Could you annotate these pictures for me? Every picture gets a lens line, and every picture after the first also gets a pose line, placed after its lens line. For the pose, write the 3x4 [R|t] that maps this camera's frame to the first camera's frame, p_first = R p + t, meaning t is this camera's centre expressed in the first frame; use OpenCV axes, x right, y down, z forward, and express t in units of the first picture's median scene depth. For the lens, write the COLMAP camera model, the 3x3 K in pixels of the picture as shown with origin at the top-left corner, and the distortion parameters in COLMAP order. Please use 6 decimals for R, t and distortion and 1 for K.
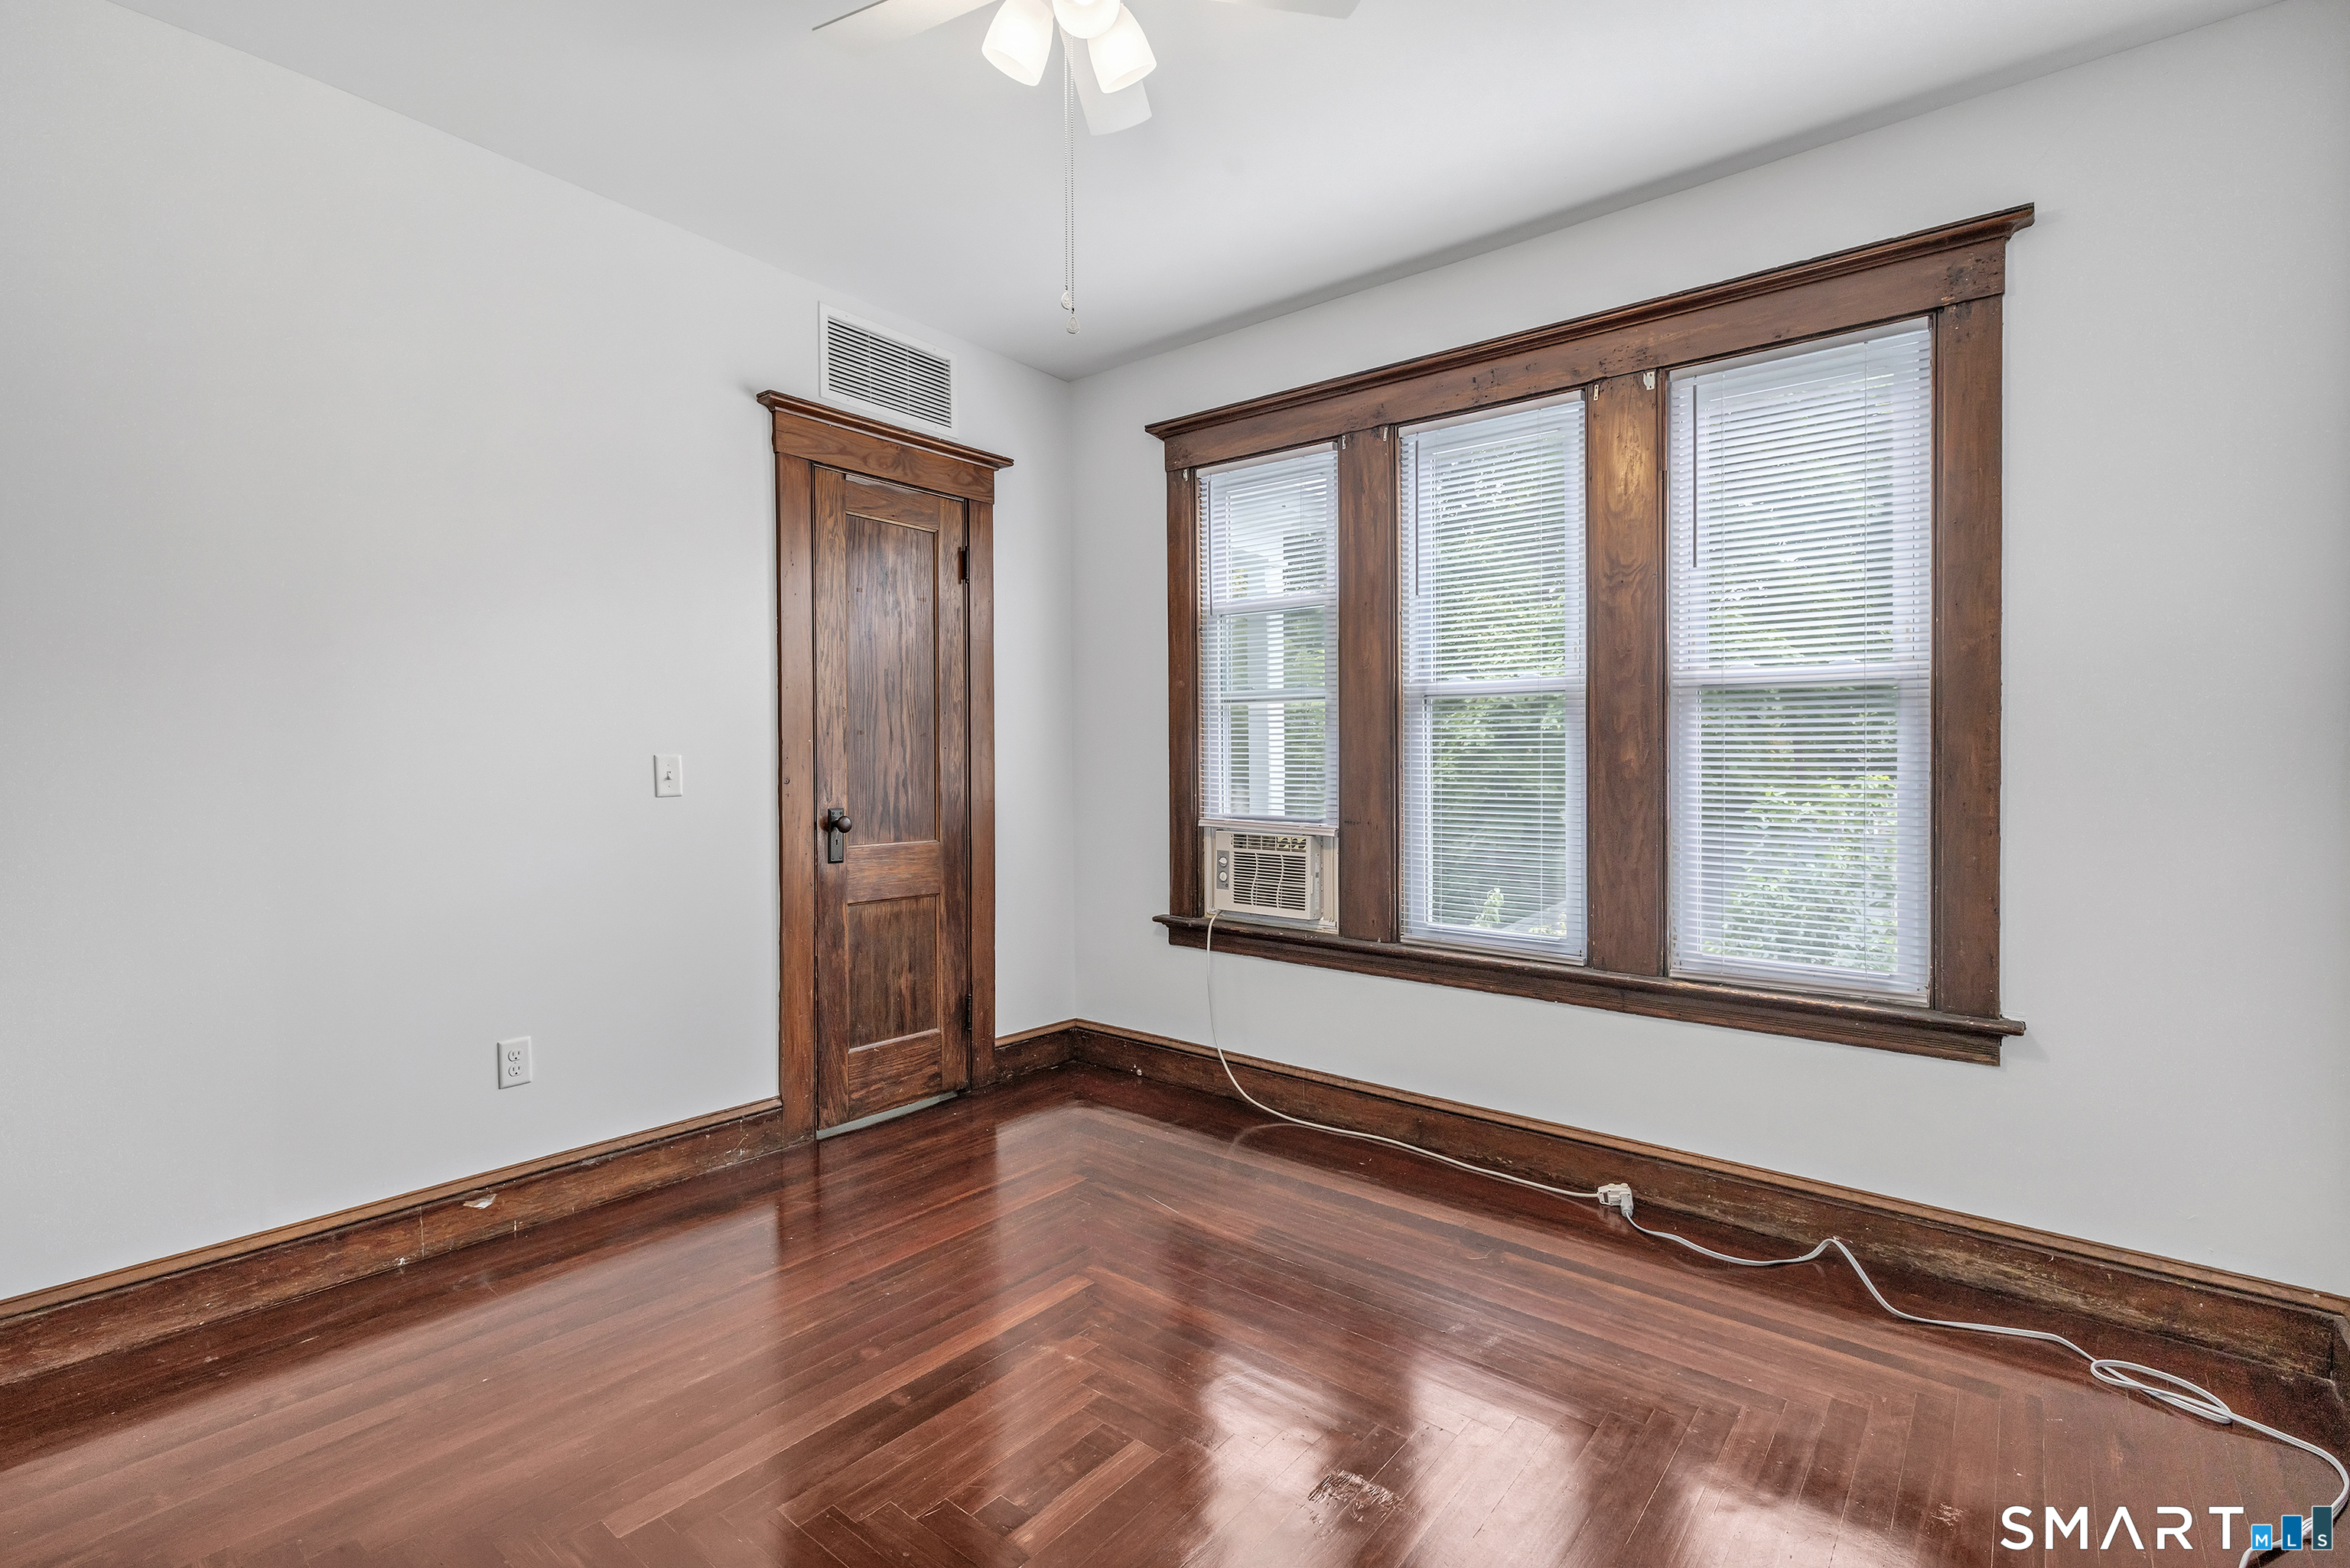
lens RADIAL K [[1049.8, 0, 1155.3], [0, 1049.8, 780.6], [0, 0, 1]] dist [-0.002797, 0.002991]
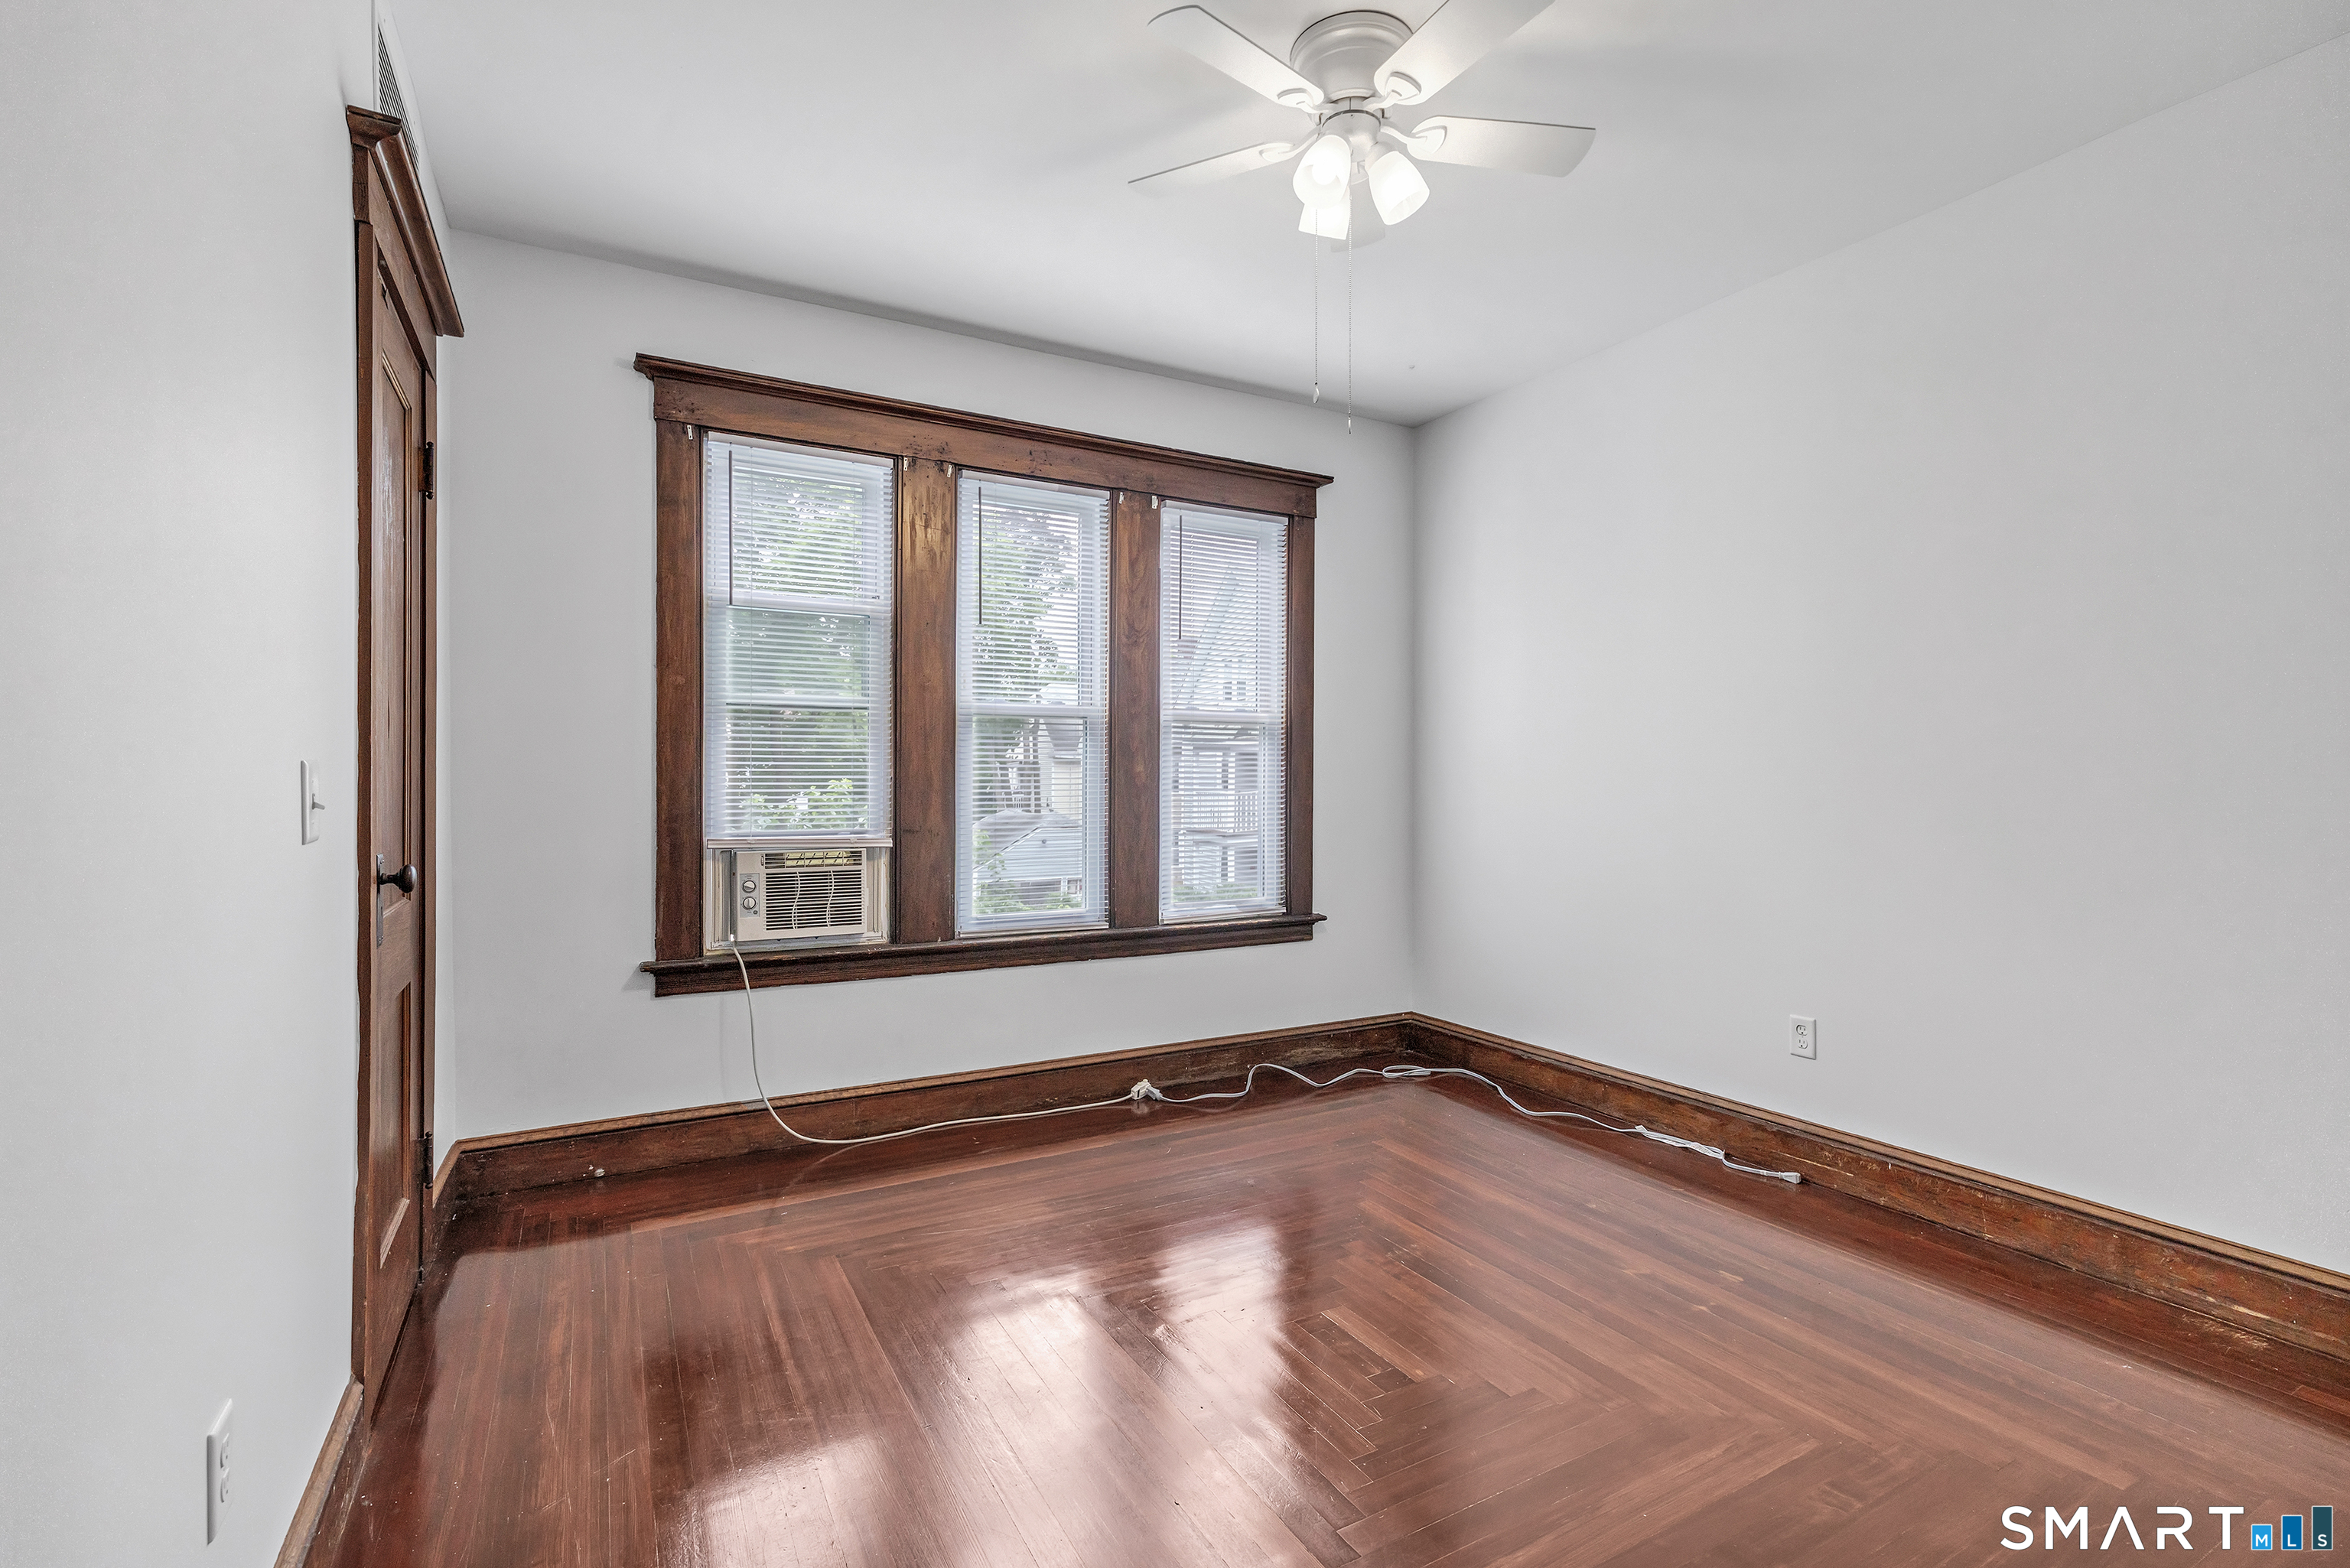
lens RADIAL K [[1049.8, 0, 1166.9], [0, 1049.8, 750.0], [0, 0, 1]] dist [-0.002797, 0.002991]
pose [[0.384836, 0.002725, 0.922981, -0.684853], [0.006676, 0.999961, -0.005735, -0.033518], [-0.922961, 0.008369, 0.384803, 0.371085]]
